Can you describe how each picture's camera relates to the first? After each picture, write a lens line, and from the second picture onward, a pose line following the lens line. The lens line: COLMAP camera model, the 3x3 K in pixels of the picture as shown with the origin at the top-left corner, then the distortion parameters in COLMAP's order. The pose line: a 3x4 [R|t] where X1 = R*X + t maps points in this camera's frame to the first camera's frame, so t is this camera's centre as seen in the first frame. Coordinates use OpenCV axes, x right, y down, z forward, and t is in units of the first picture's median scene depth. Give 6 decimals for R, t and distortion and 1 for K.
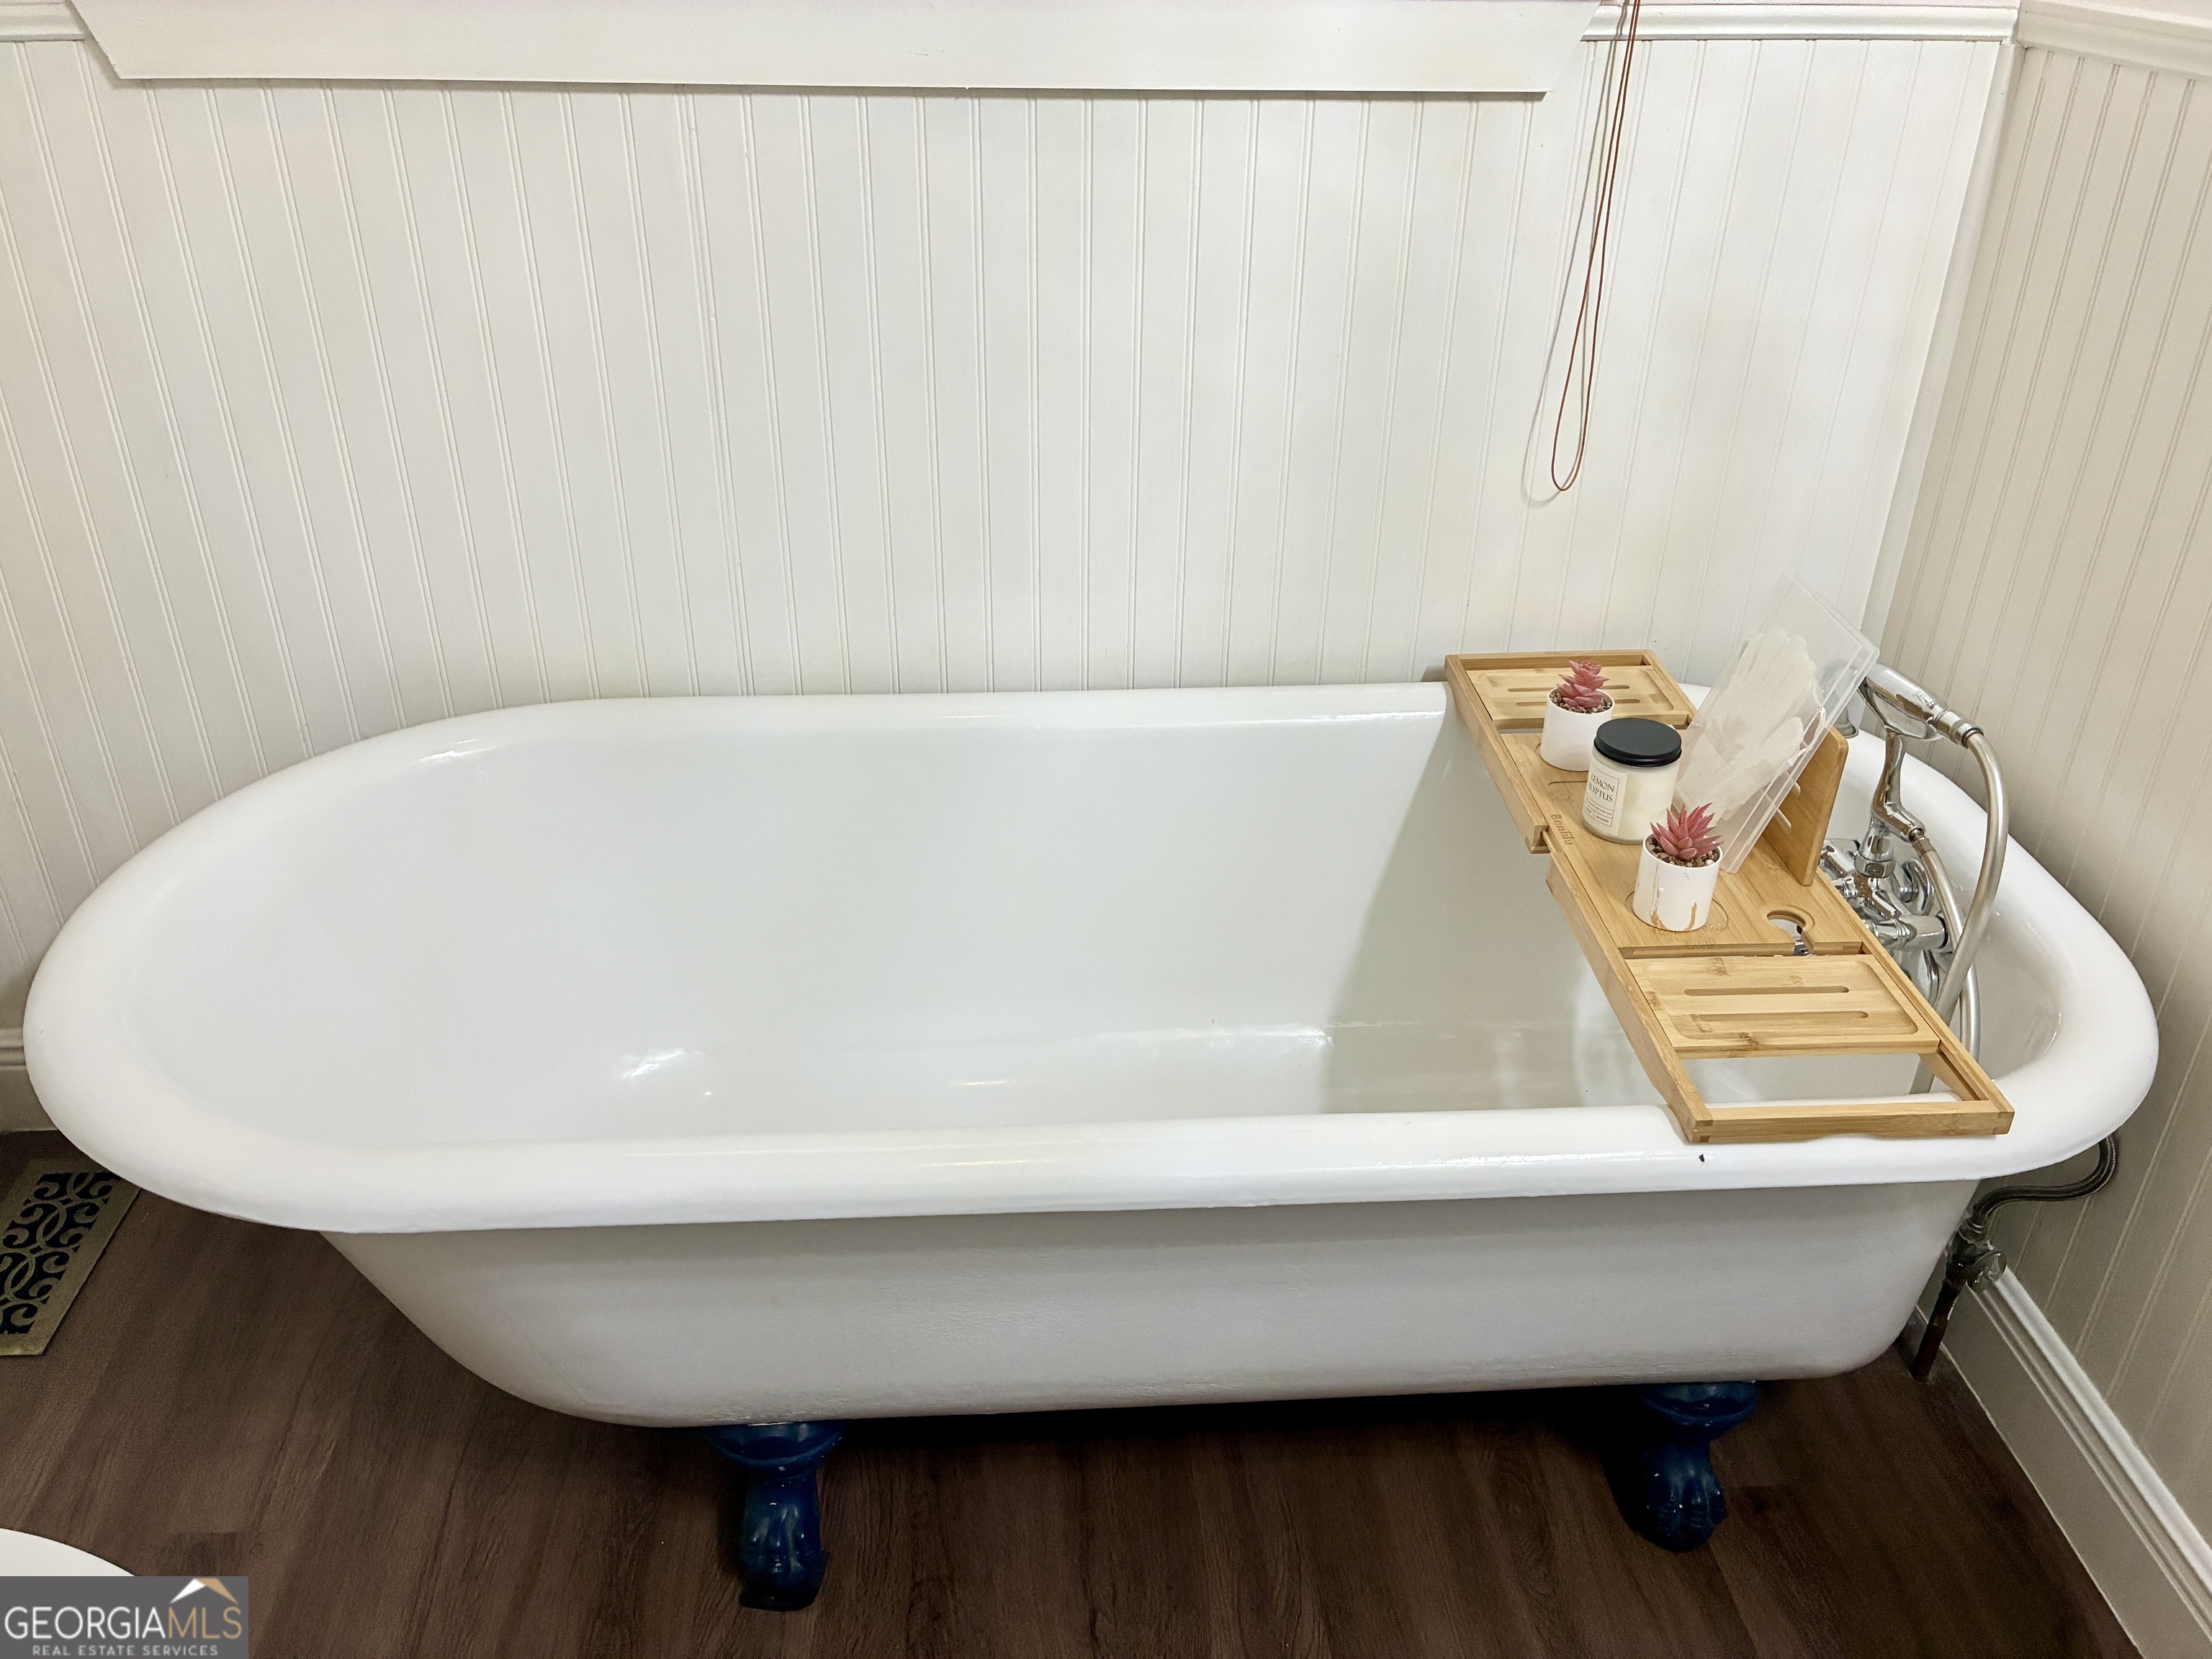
lens RADIAL K [[1665.8, 0, 1106.0], [0, 1665.8, 829.5], [0, 0, 1]] dist [0.082128, -0.089761]
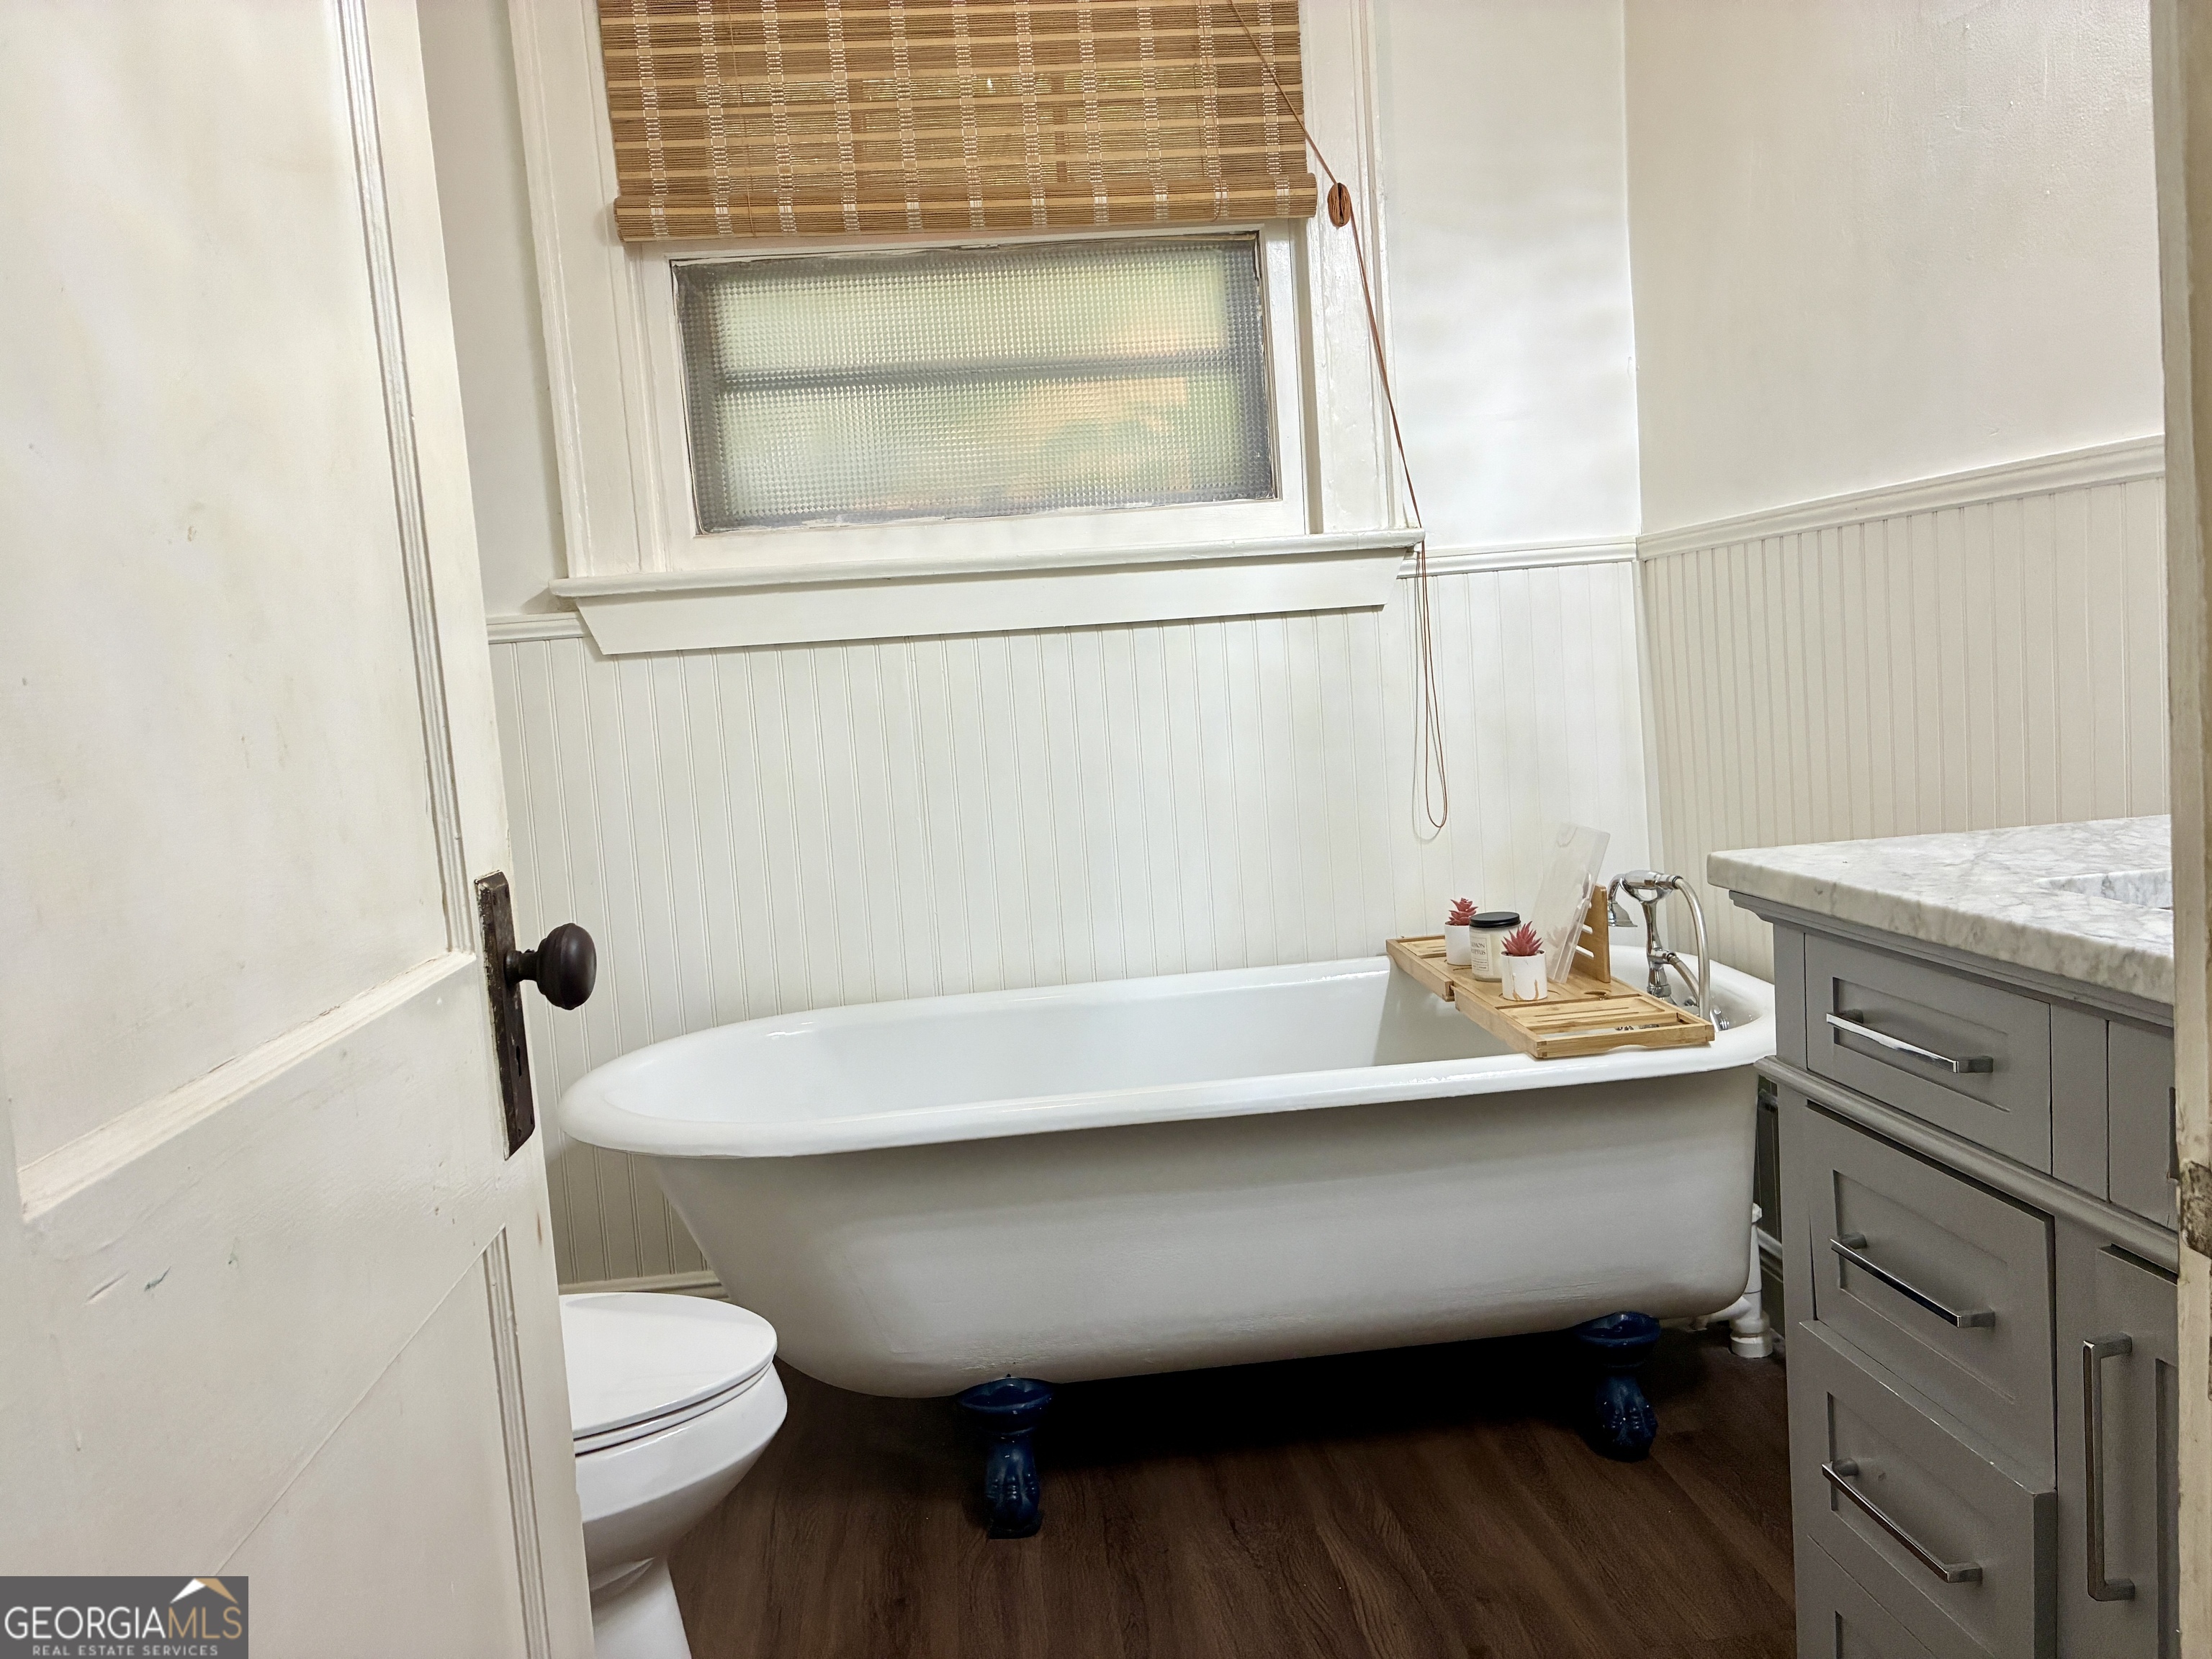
lens RADIAL K [[1695.3, 0, 1106.0], [0, 1695.3, 829.5], [0, 0, 1]] dist [0.092109, -0.000334]
pose [[0.996153, -0.085085, 0.020980, -0.092532], [0.086241, 0.909308, -0.407090, 0.499415], [0.015560, 0.407333, 0.913147, -0.566215]]
